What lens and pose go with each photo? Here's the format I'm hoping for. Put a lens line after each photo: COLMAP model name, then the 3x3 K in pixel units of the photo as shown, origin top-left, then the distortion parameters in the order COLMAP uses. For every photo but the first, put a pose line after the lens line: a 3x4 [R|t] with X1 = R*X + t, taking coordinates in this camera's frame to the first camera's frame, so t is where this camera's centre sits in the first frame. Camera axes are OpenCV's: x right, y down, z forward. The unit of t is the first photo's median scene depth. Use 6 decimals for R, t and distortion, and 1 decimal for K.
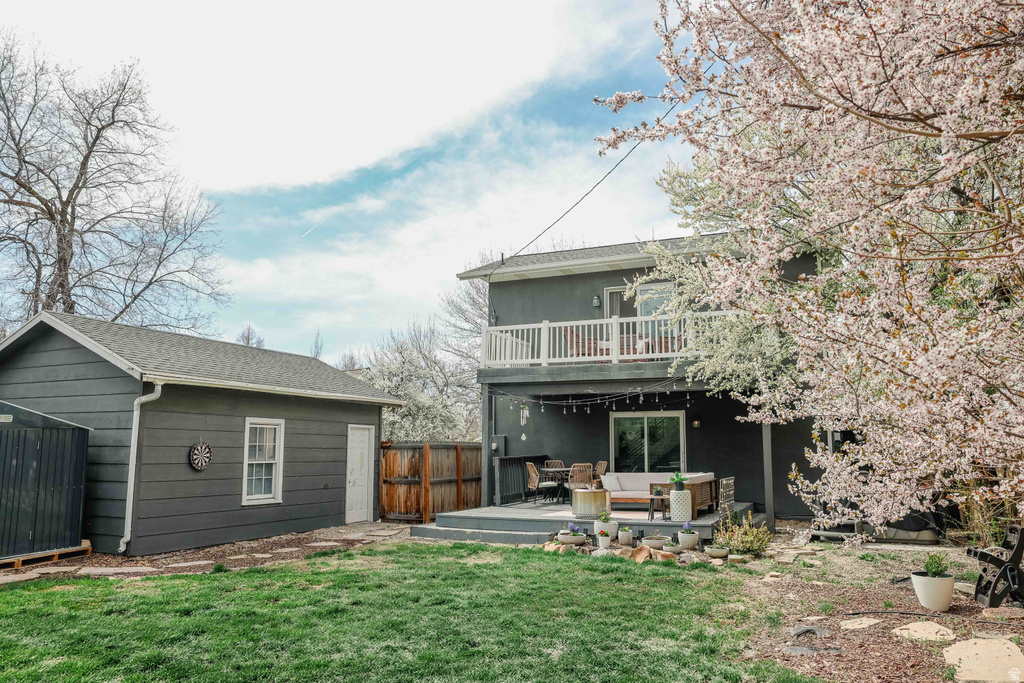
lens RADIAL K [[729.7, 0, 512.0], [0, 729.7, 341.5], [0, 0, 1]] dist [-0.126050, 0.162368]
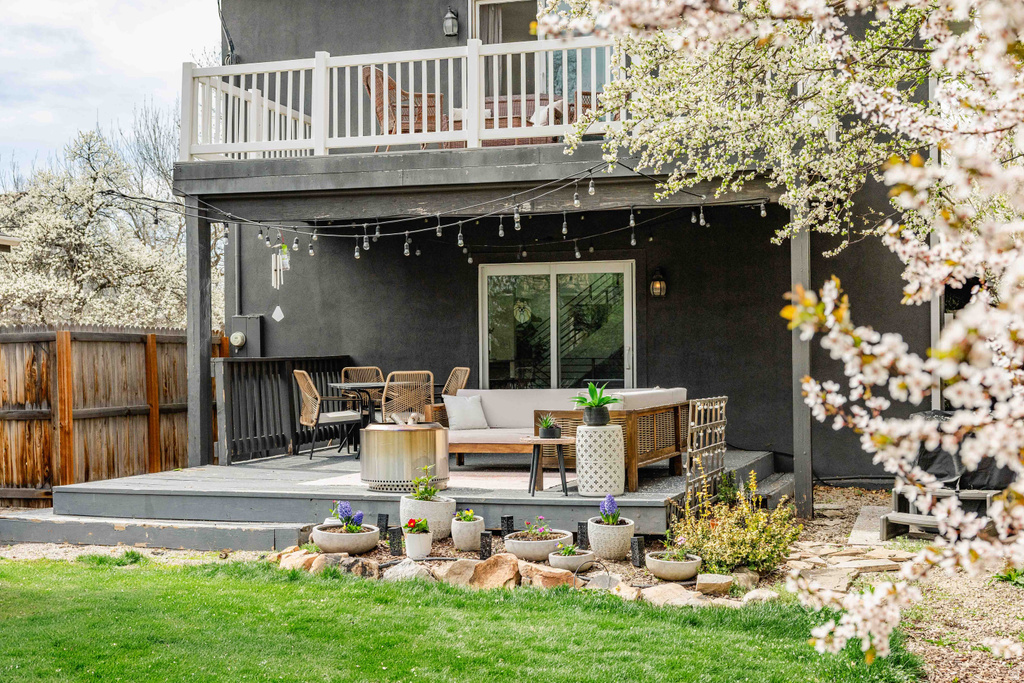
lens RADIAL K [[1297.1, 0, 512.0], [0, 1297.1, 341.5], [0, 0, 1]] dist [0.018126, -0.002491]
pose [[0.994317, -0.007514, 0.106193, 0.078509], [-0.006634, 0.991193, 0.132257, 0.042059], [-0.106251, -0.132210, 0.985511, 0.191109]]
